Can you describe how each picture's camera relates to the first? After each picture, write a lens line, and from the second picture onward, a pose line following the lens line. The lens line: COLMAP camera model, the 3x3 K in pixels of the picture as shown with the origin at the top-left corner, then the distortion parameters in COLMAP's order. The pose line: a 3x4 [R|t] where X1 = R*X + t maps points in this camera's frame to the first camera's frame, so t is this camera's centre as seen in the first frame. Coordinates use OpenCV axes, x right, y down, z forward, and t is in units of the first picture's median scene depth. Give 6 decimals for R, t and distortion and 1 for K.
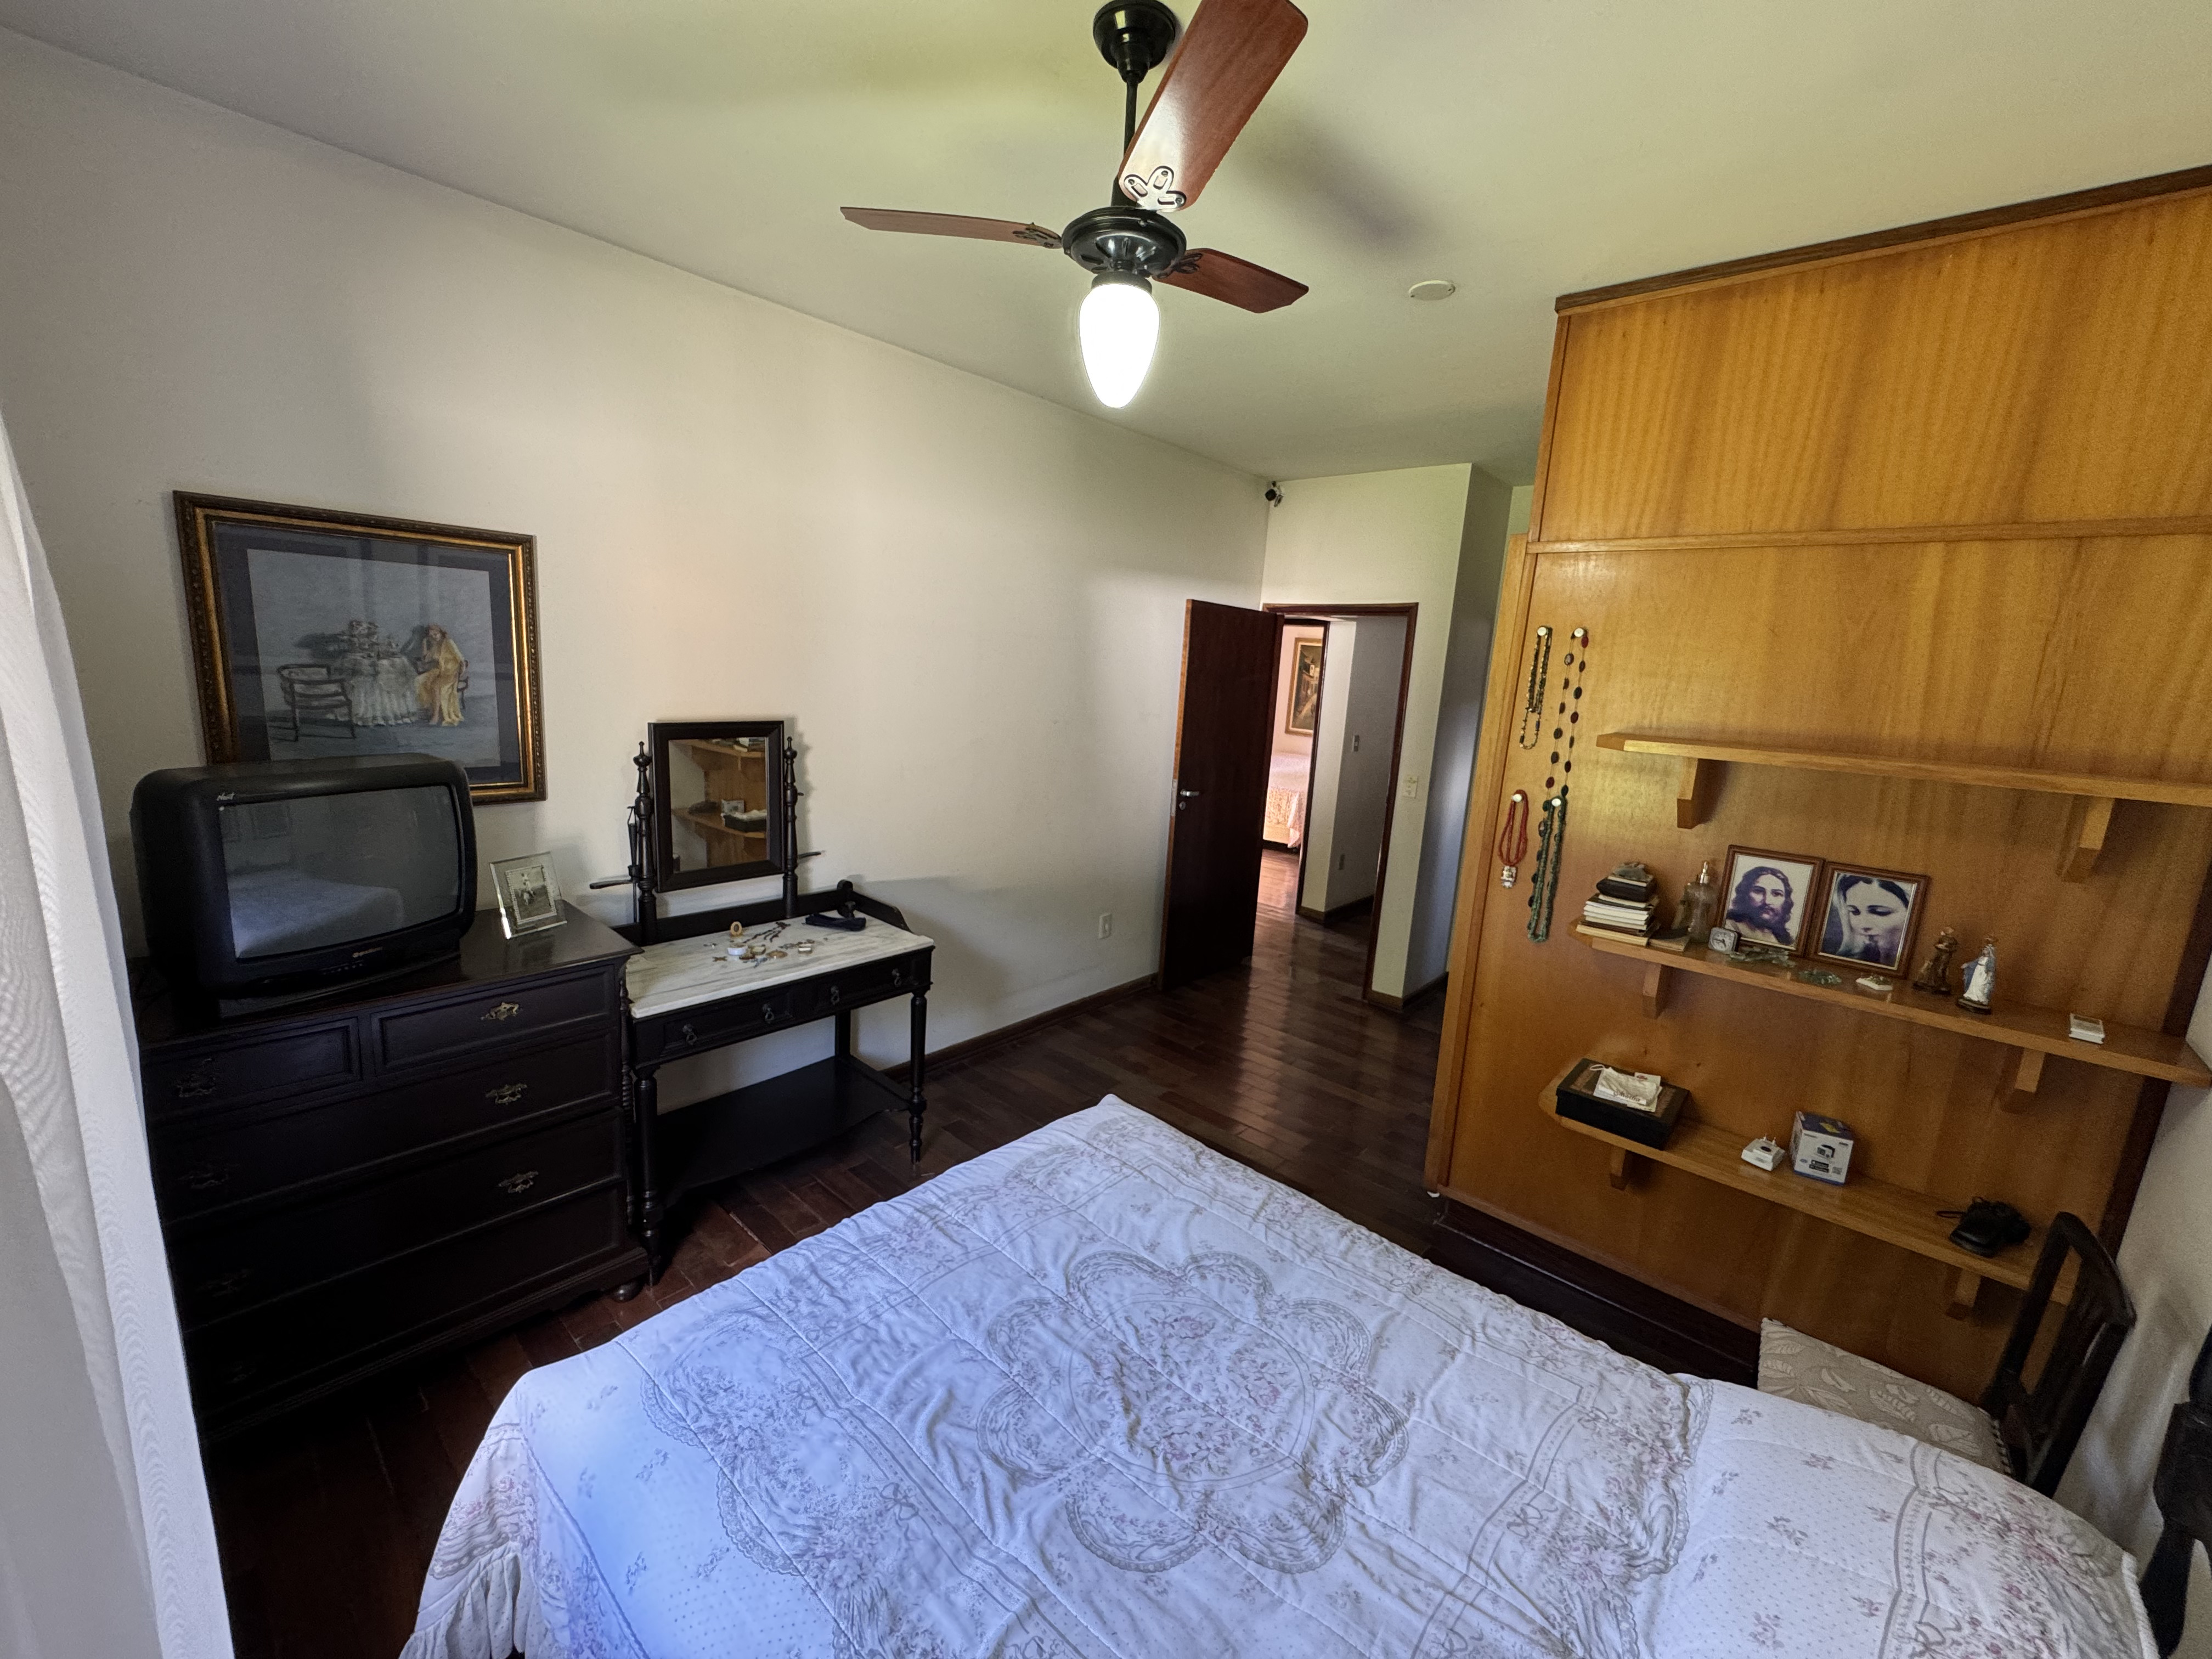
lens RADIAL K [[884.4, 0, 1104.6], [0, 884.4, 826.8], [0, 0, 1]] dist [-0.005583, 0.000721]
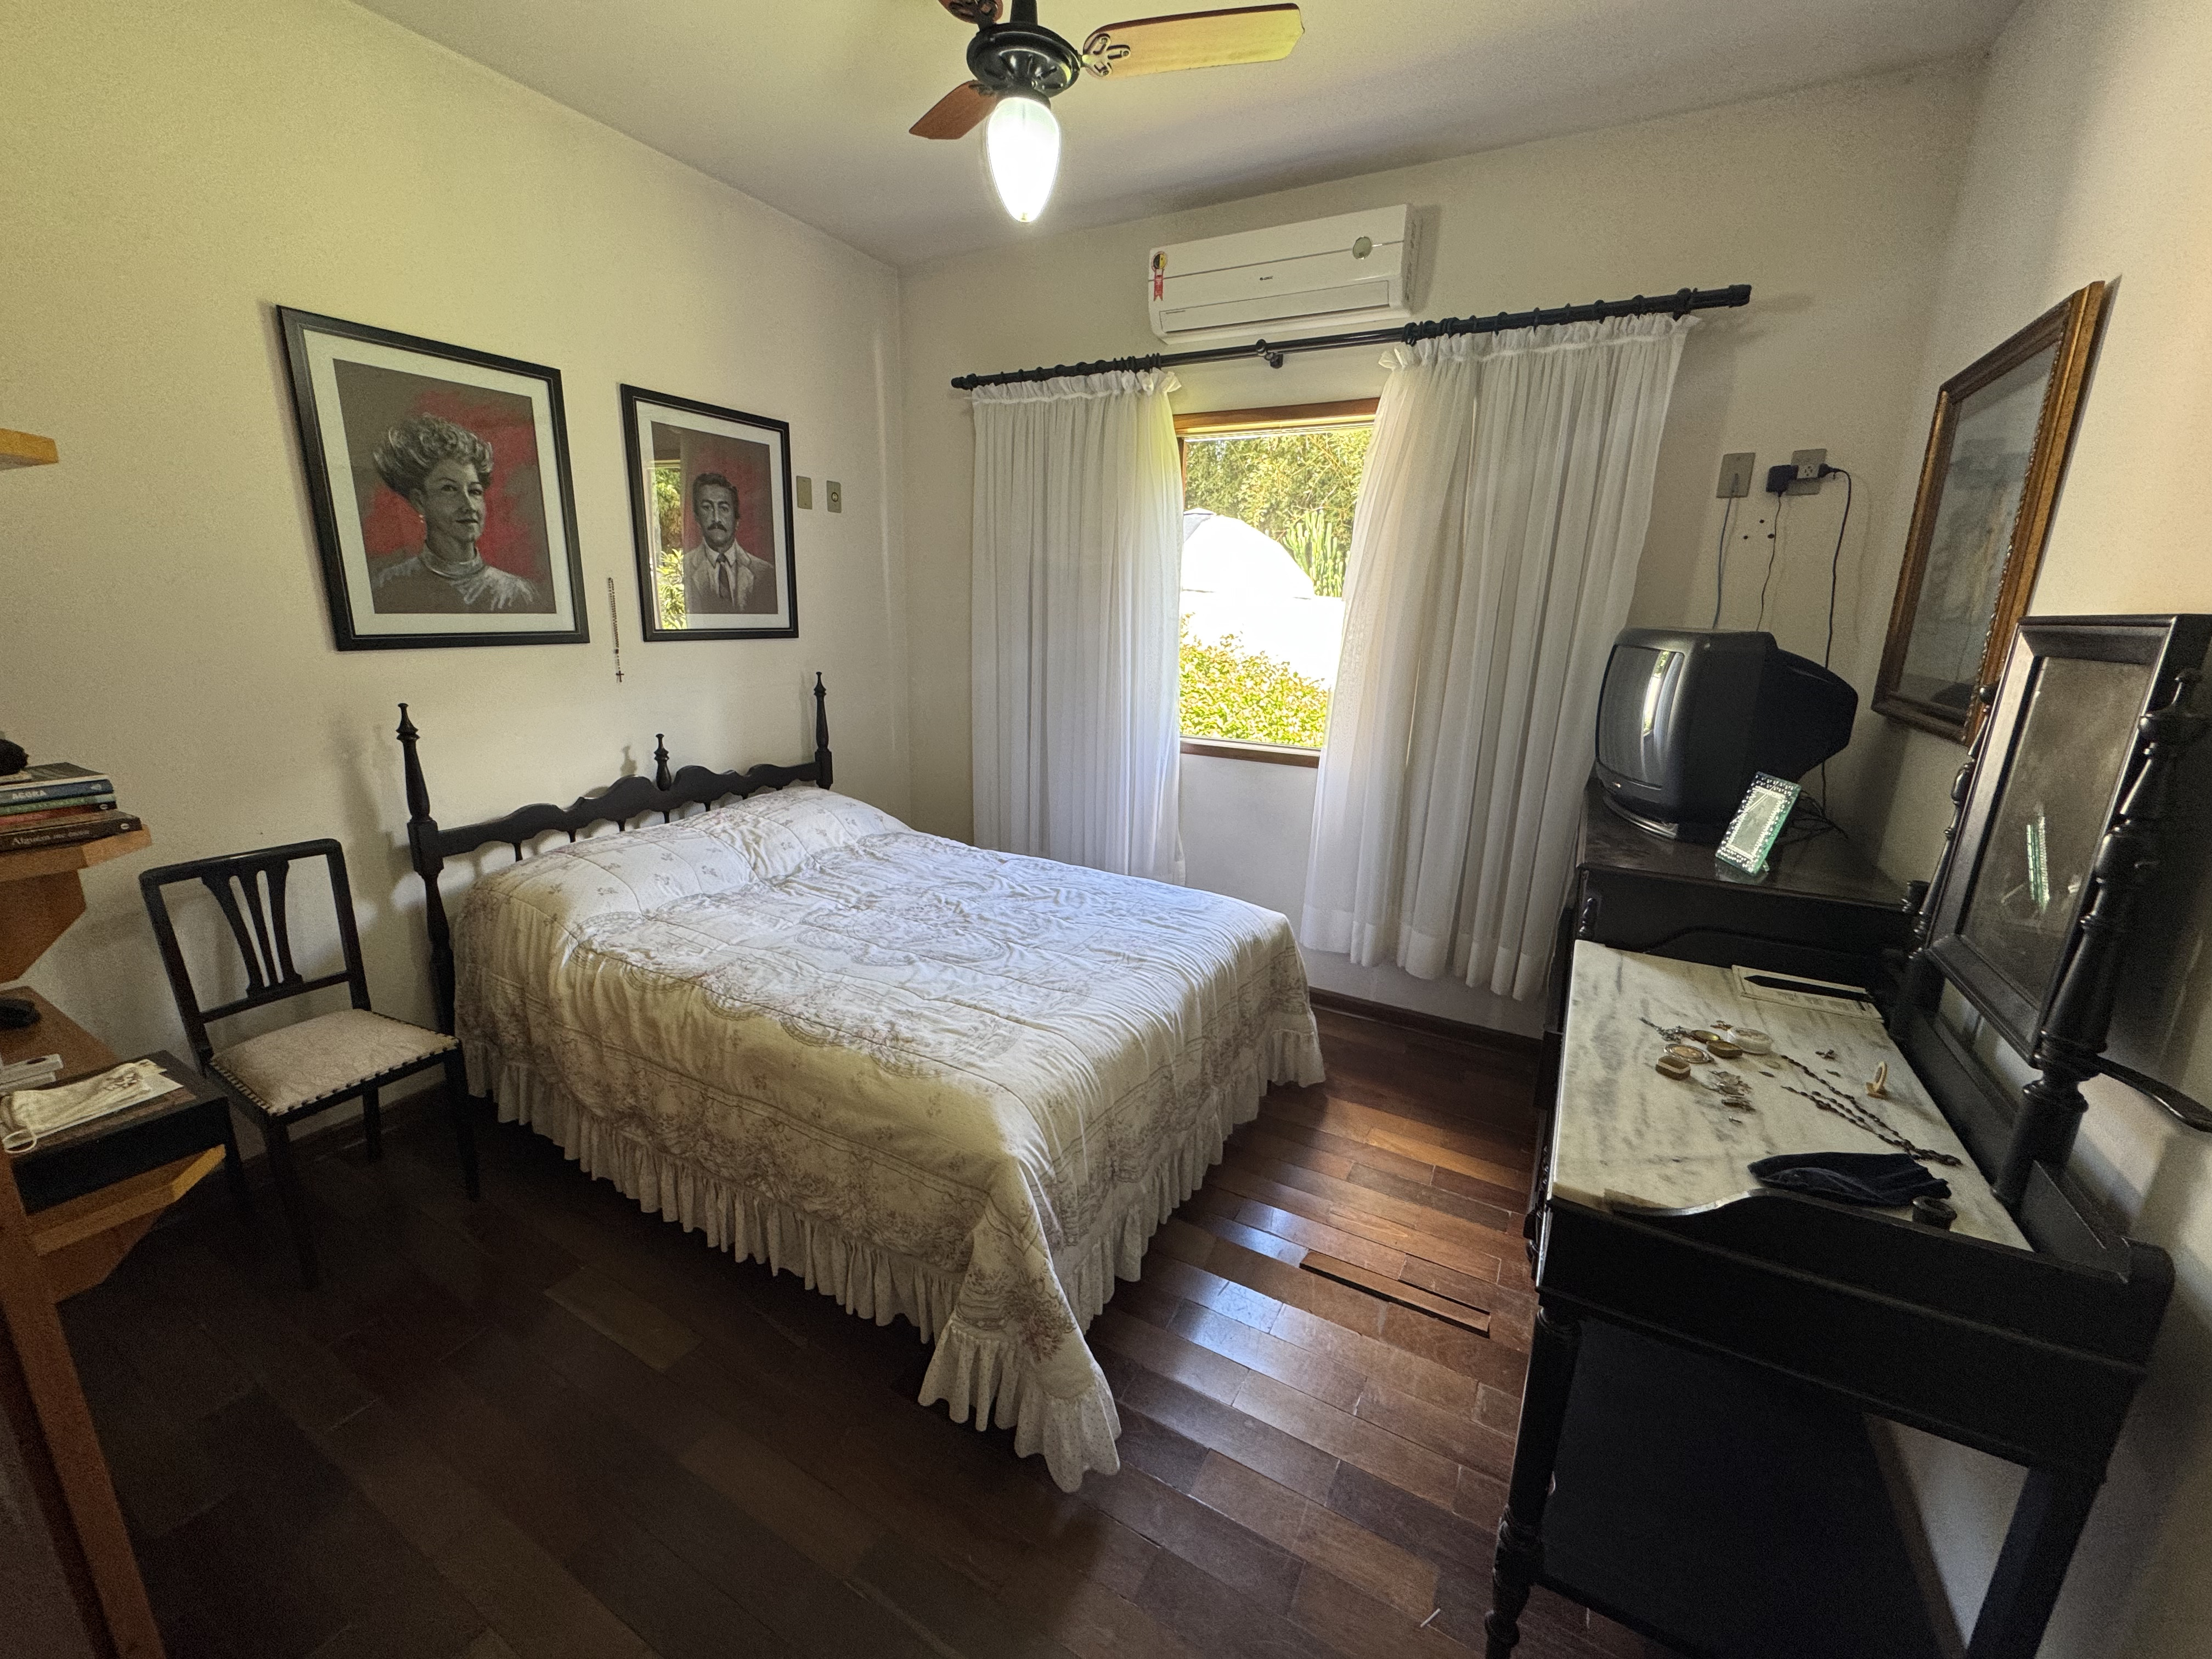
lens RADIAL K [[884.4, 0, 1104.6], [0, 884.4, 826.8], [0, 0, 1]] dist [-0.005583, 0.000721]
pose [[-0.974307, -0.031422, -0.223022, 0.083639], [-0.121289, 0.907569, 0.402004, -0.150602], [0.189776, 0.418725, -0.888062, 1.438068]]
